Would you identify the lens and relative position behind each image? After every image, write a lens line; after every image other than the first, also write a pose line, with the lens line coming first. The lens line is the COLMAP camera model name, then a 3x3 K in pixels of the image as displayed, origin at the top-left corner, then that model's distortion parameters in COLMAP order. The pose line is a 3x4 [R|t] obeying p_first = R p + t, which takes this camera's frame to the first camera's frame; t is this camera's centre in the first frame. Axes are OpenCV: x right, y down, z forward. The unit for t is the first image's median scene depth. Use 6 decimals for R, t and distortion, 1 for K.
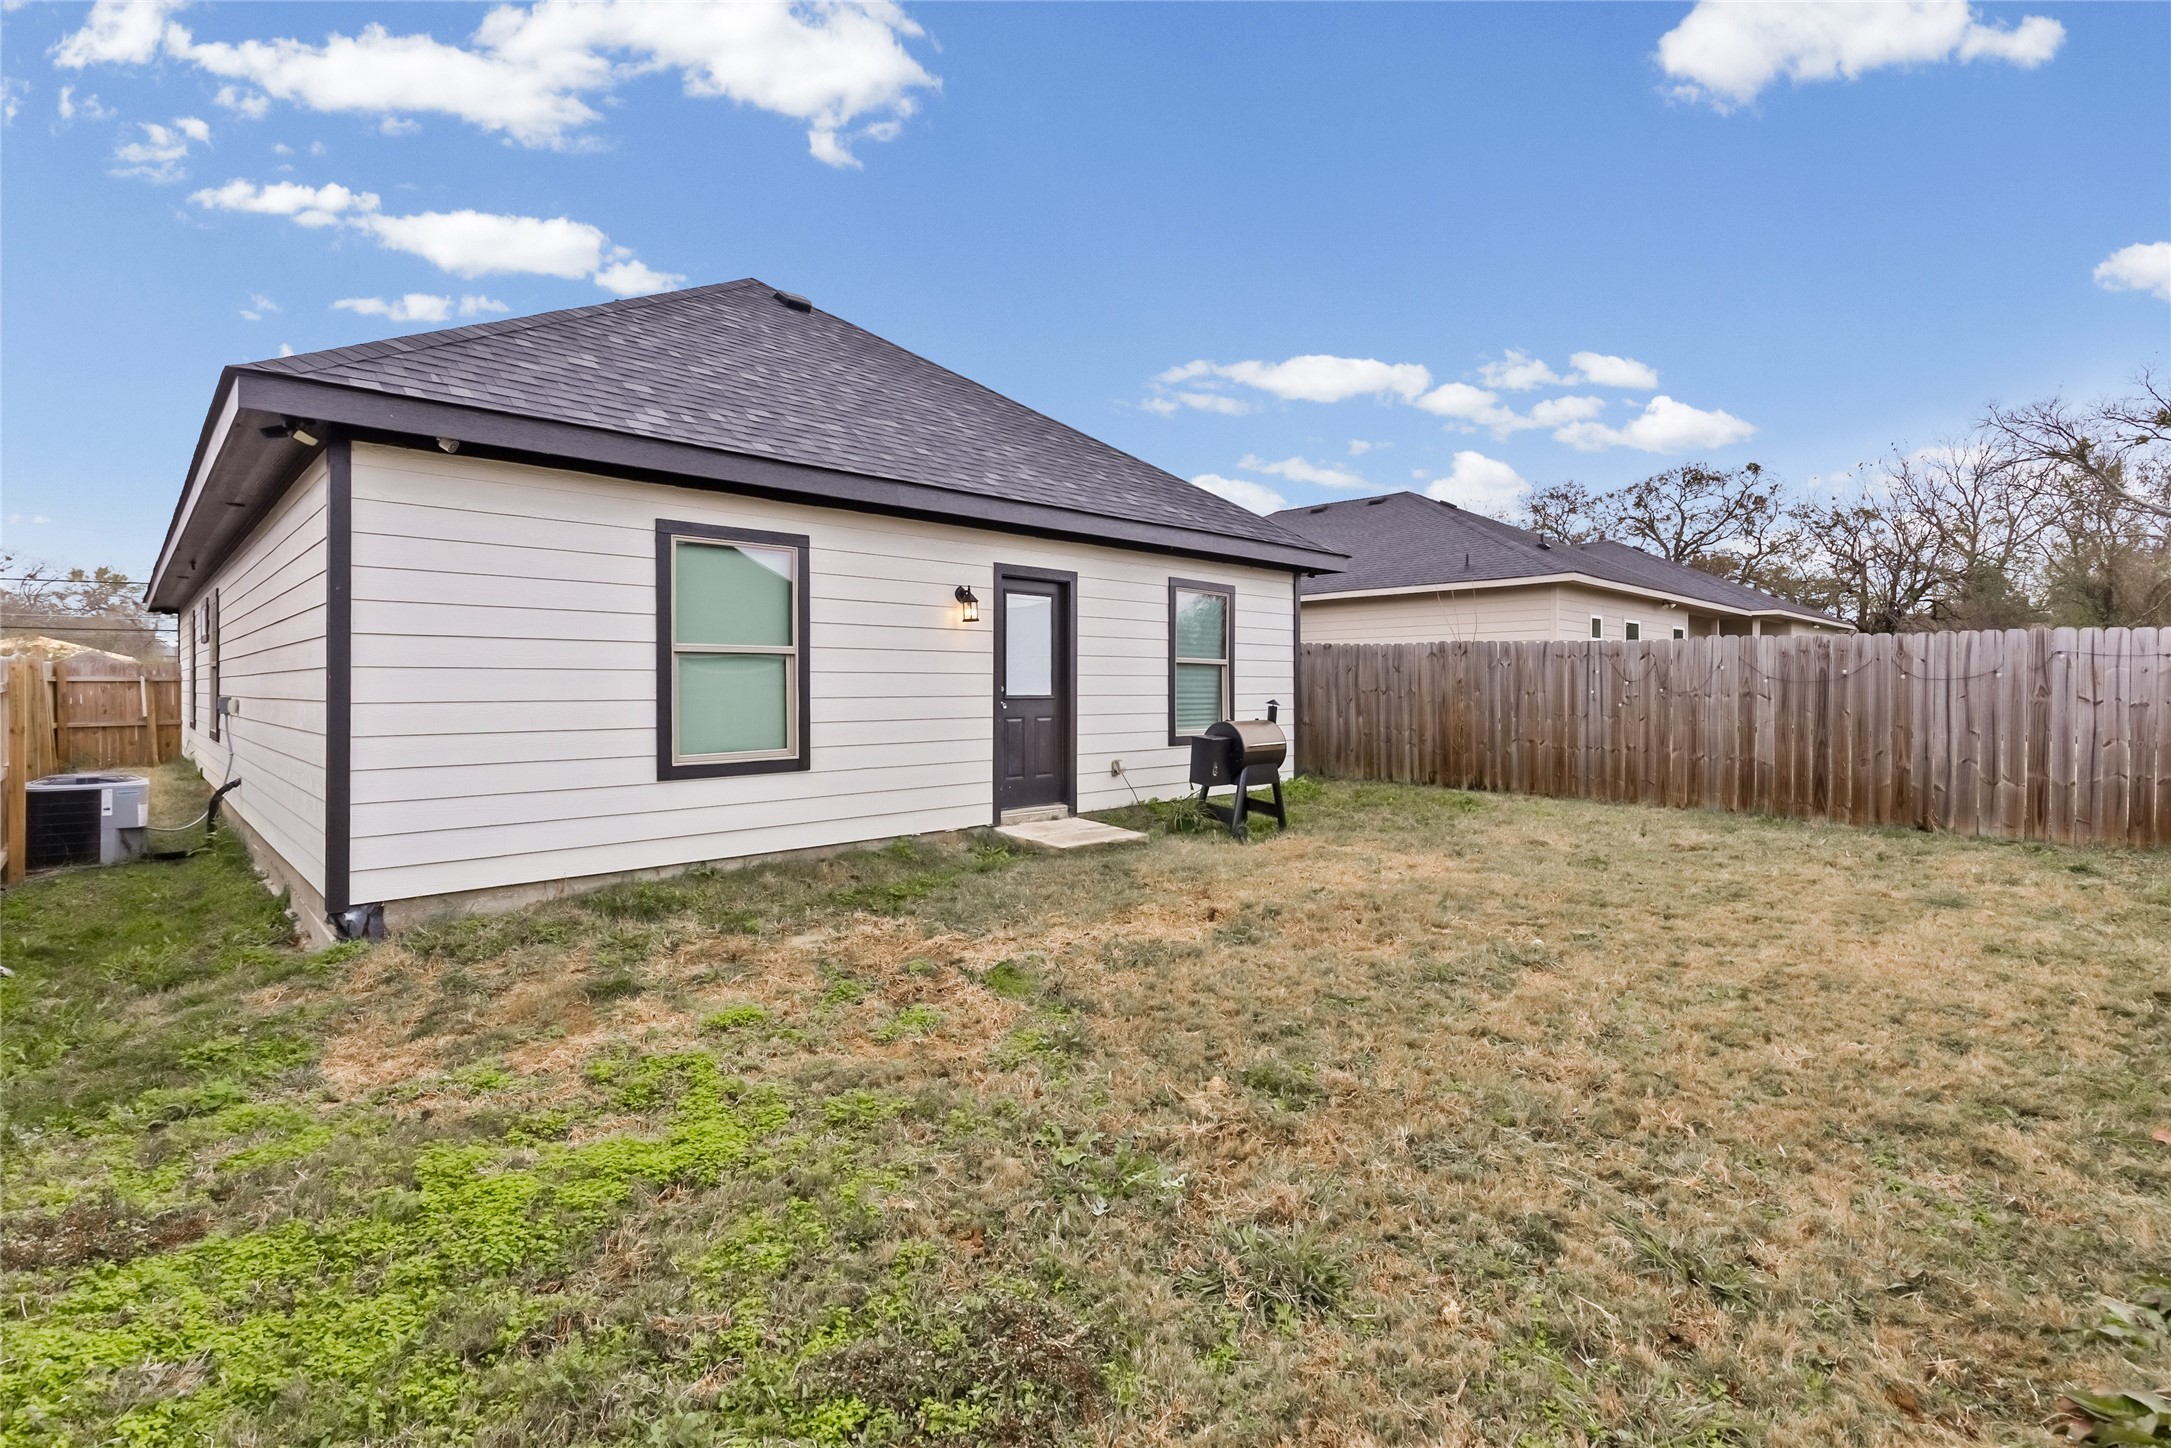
lens RADIAL K [[982.7, 0, 1087.1], [0, 982.7, 691.8], [0, 0, 1]] dist [0.020912, 0.000098]
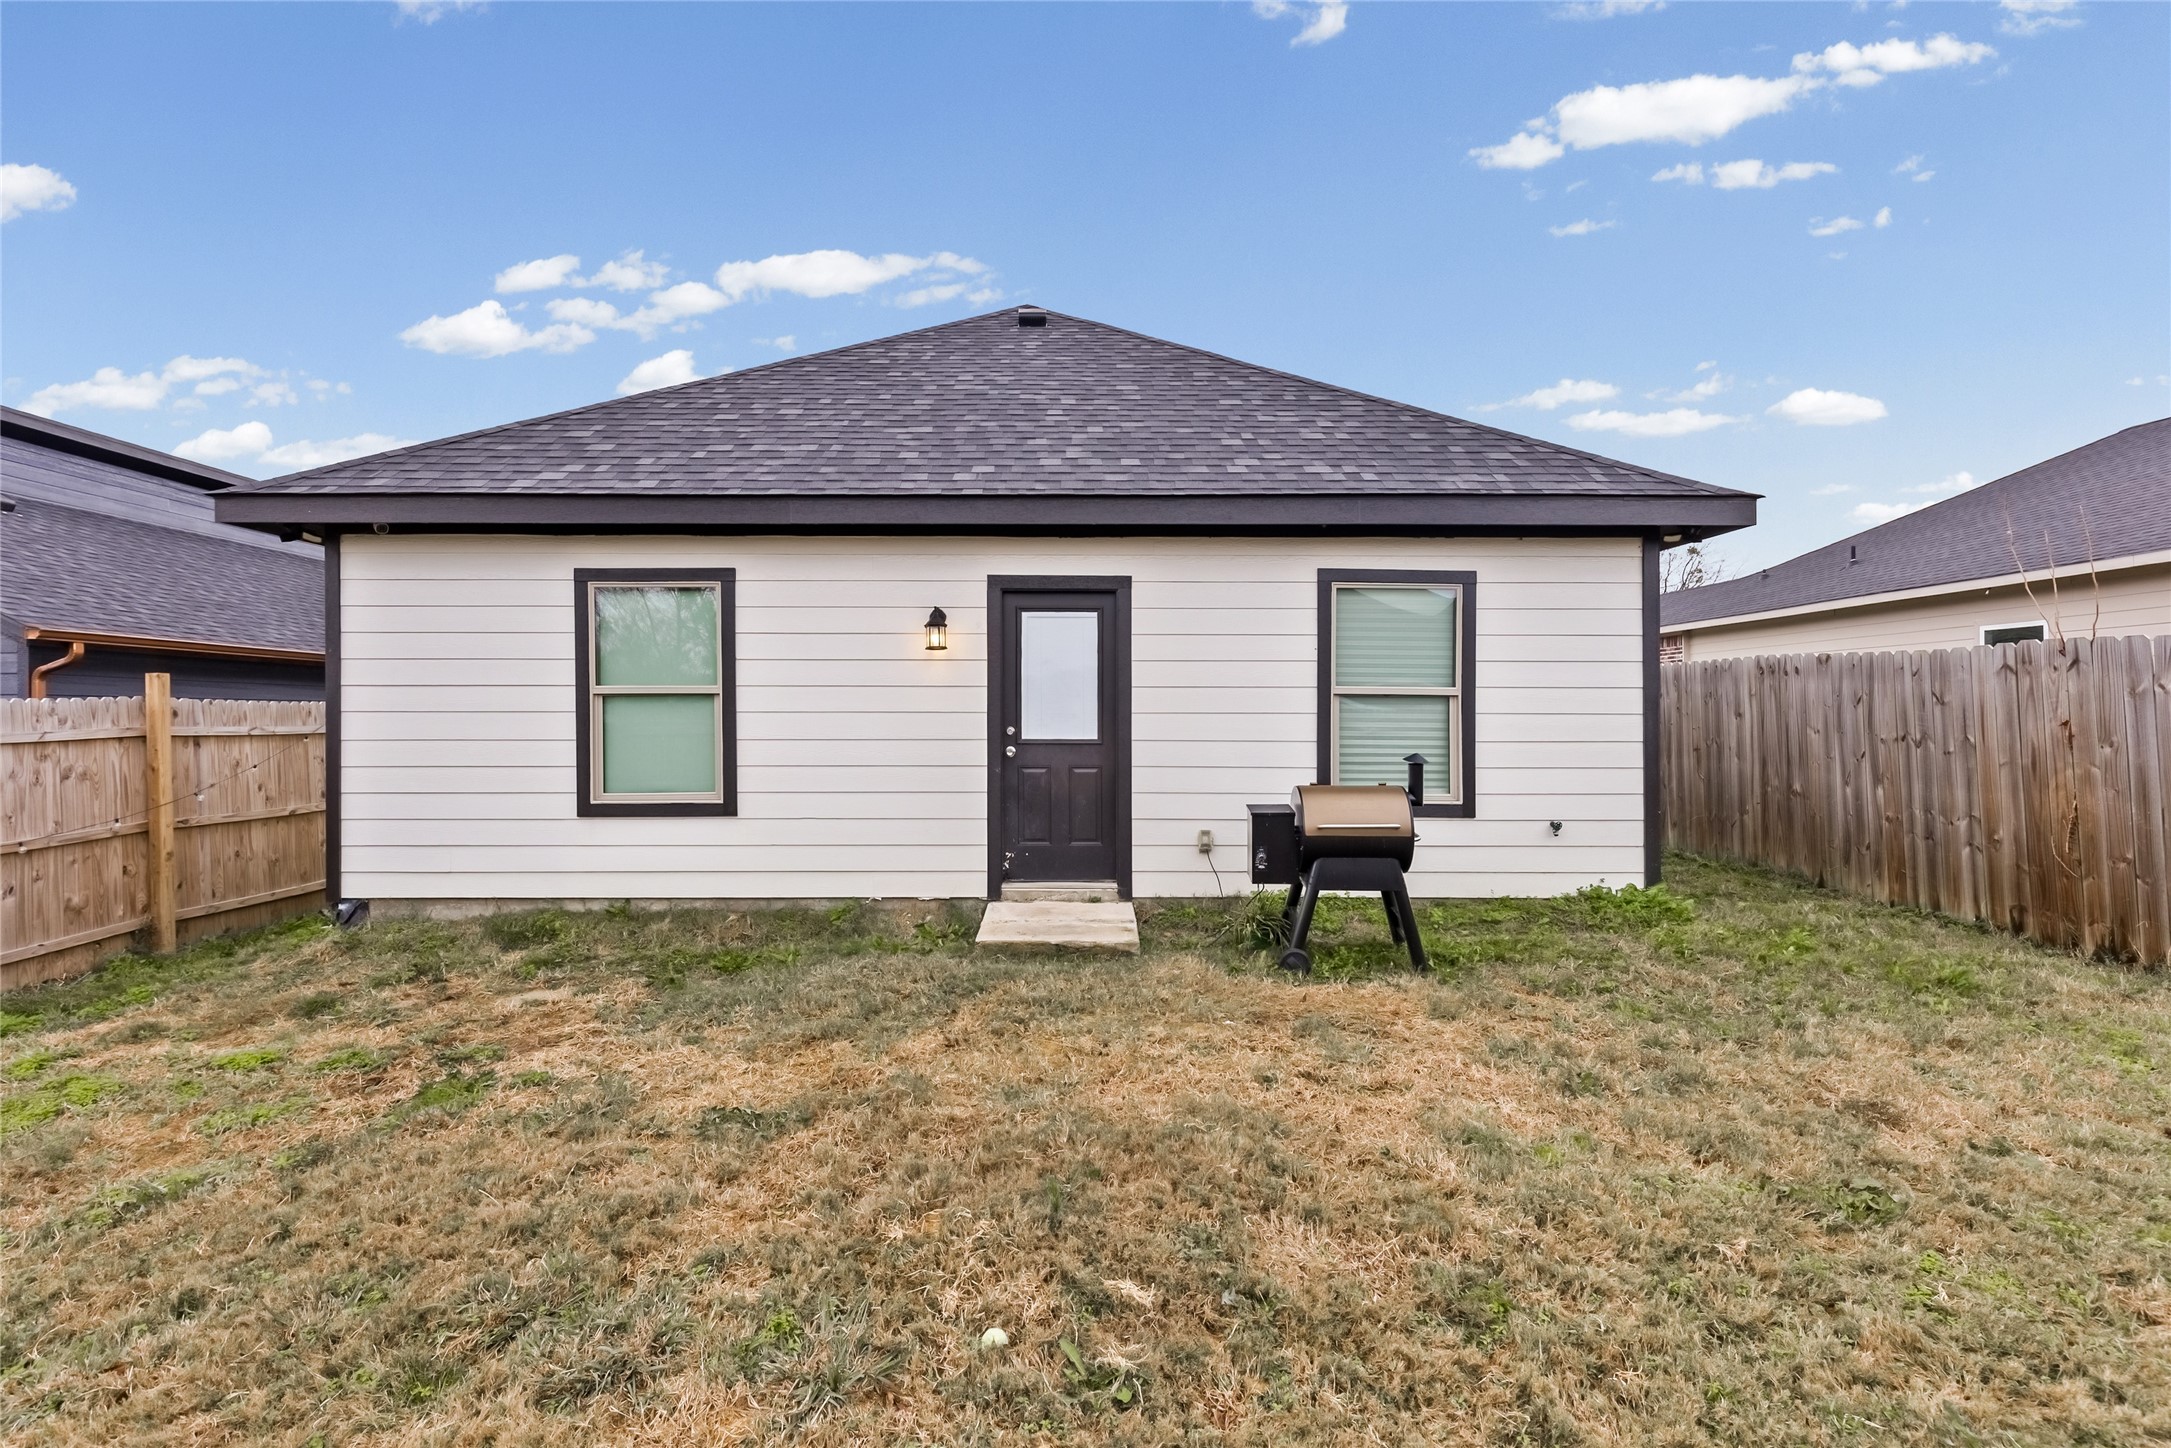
lens RADIAL K [[928.6, 0, 1085.5], [0, 928.6, 724.0], [0, 0, 1]] dist [0.019752, 0.000141]
pose [[0.719130, 0.000021, -0.694875, 0.485555], [-0.006171, 0.999961, -0.006356, -0.004293], [0.694848, 0.008859, 0.719102, 0.492856]]
